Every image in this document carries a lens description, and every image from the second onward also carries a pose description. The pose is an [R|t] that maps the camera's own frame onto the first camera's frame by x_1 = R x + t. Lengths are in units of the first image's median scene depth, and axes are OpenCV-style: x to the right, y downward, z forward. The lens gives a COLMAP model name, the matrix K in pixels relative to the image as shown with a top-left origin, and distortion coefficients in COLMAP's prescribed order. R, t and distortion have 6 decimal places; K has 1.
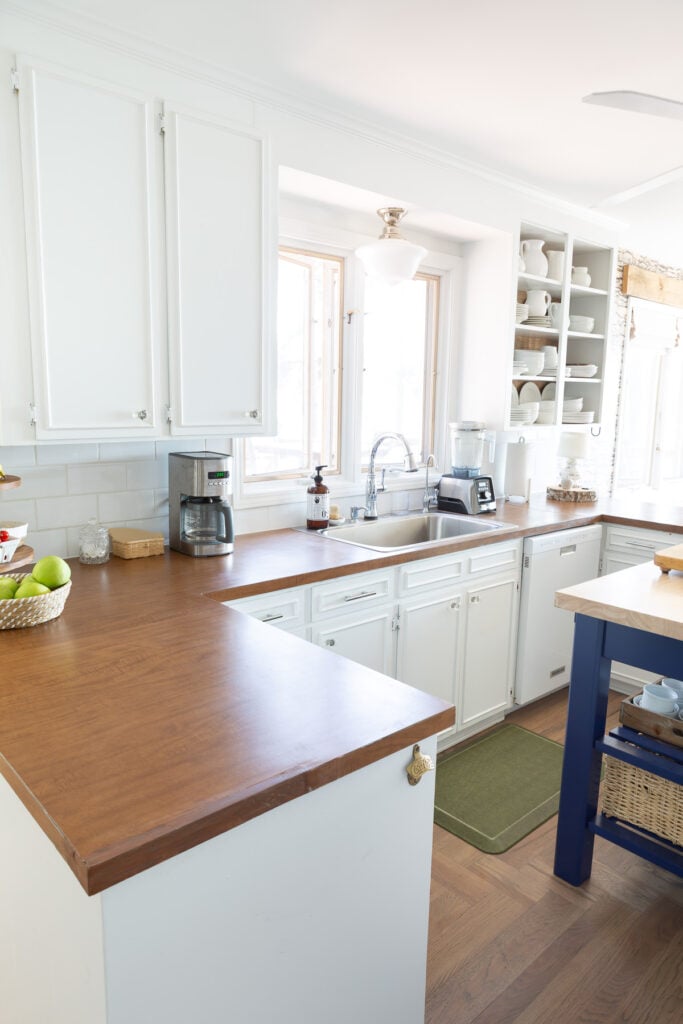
lens RADIAL K [[689.7, 0, 341.5], [0, 689.7, 512.0], [0, 0, 1]] dist [-0.037758, 0.028640]
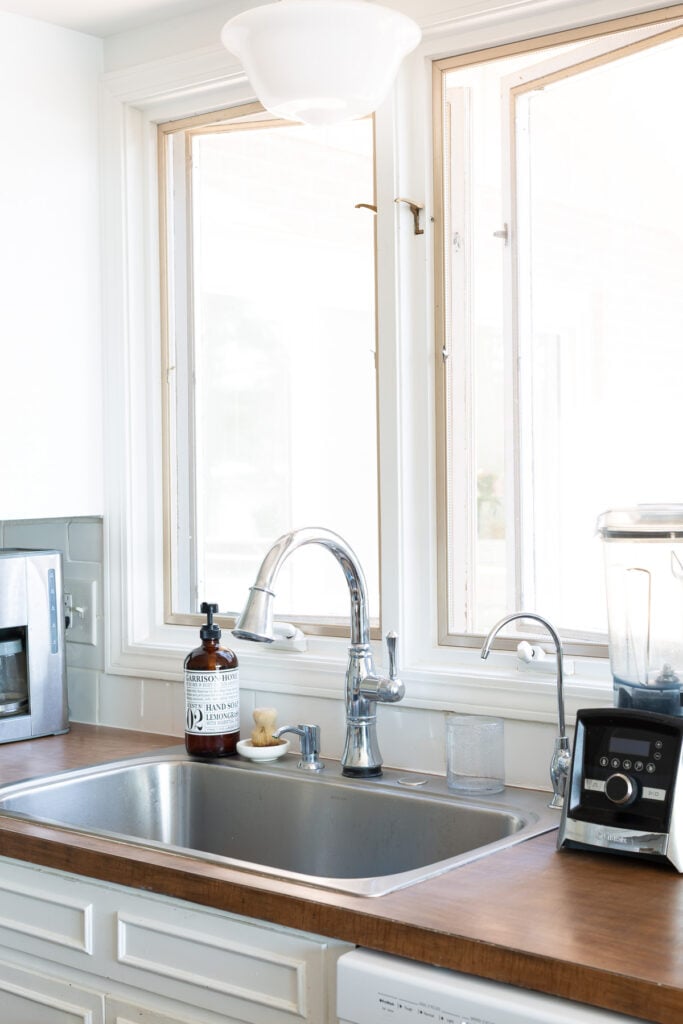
lens RADIAL K [[1473.6, 0, 341.5], [0, 1473.6, 512.0], [0, 0, 1]] dist [0.022794, 0.083533]
pose [[0.149095, 0.009487, -0.988777, 0.910055], [-0.150073, 0.988587, -0.013145, -0.128639], [0.977368, 0.150349, 0.148818, 1.001545]]
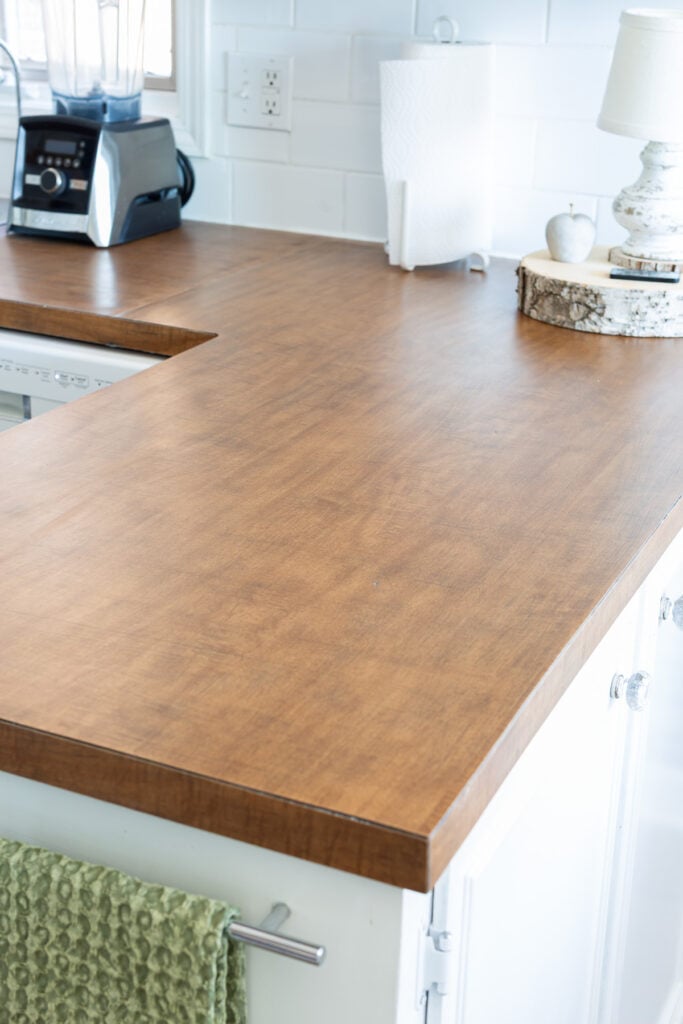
lens RADIAL K [[1473.6, 0, 341.5], [0, 1473.6, 512.0], [0, 0, 1]] dist [0.022794, 0.083533]
pose [[0.388686, 0.327424, -0.861230, 1.110203], [-0.173096, 0.944033, 0.280784, -0.118060], [0.904965, 0.039939, 0.423608, 1.046636]]
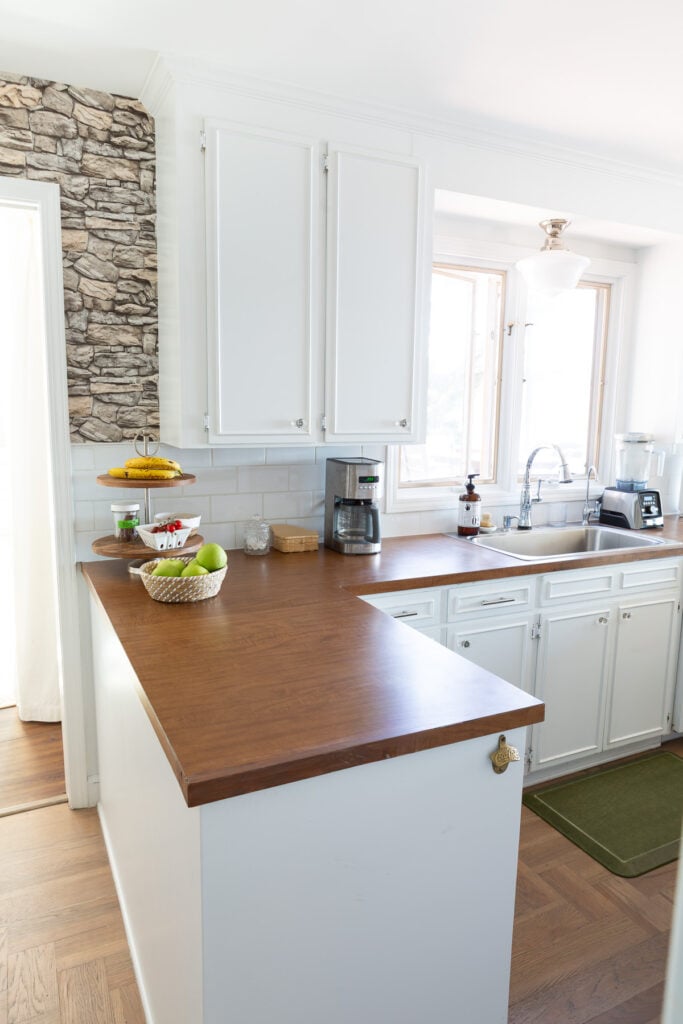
lens RADIAL K [[689.7, 0, 341.5], [0, 689.7, 512.0], [0, 0, 1]] dist [-0.037758, 0.028640]
pose [[0.961564, 0.040718, -0.271546, 0.066674], [-0.044590, 0.998973, -0.008102, 0.006828], [0.270937, 0.019899, 0.962391, -0.043077]]
